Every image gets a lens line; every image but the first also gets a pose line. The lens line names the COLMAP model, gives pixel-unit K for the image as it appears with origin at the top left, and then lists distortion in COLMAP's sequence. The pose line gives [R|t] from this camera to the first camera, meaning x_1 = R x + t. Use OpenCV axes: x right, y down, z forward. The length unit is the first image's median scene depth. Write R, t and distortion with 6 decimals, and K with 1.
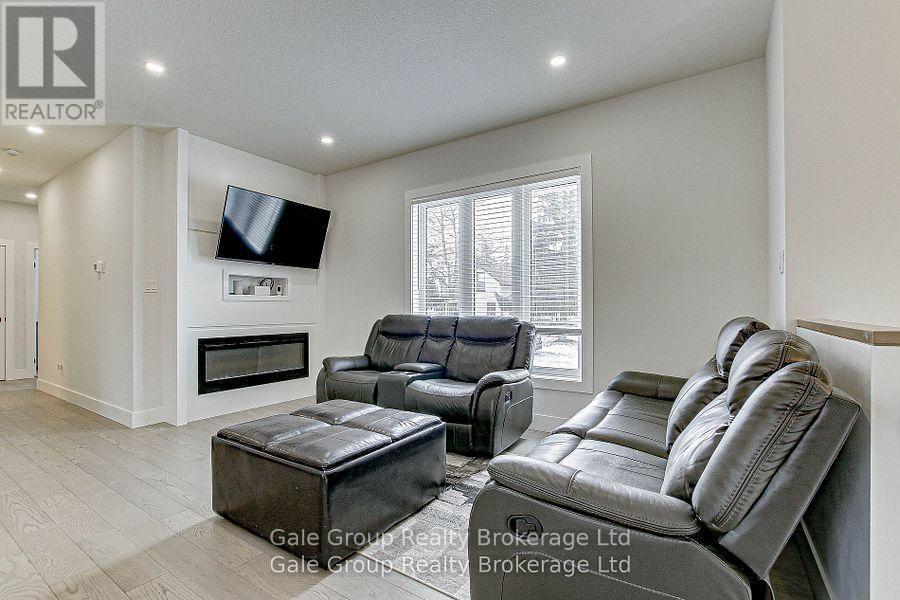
lens RADIAL K [[397.3, 0, 451.2], [0, 397.3, 307.2], [0, 0, 1]] dist [-0.003530, -0.000445]
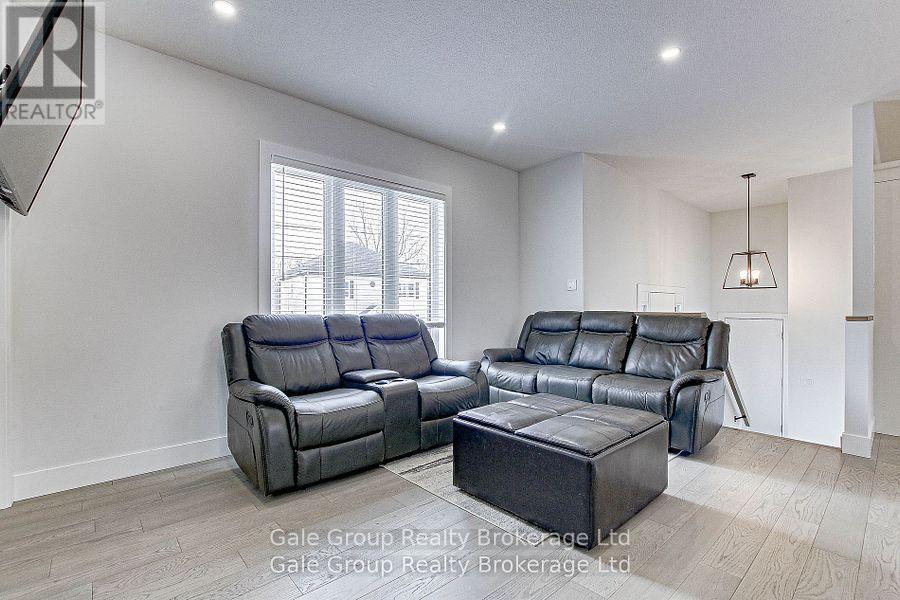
lens RADIAL K [[410.0, 0, 454.6], [0, 410.0, 307.4], [0, 0, 1]] dist [-0.017162, 0.002424]
pose [[0.259775, -0.001285, 0.965668, -0.655094], [-0.001465, 0.999997, 0.001725, 0.002900], [-0.965668, -0.001863, 0.259772, 0.439748]]
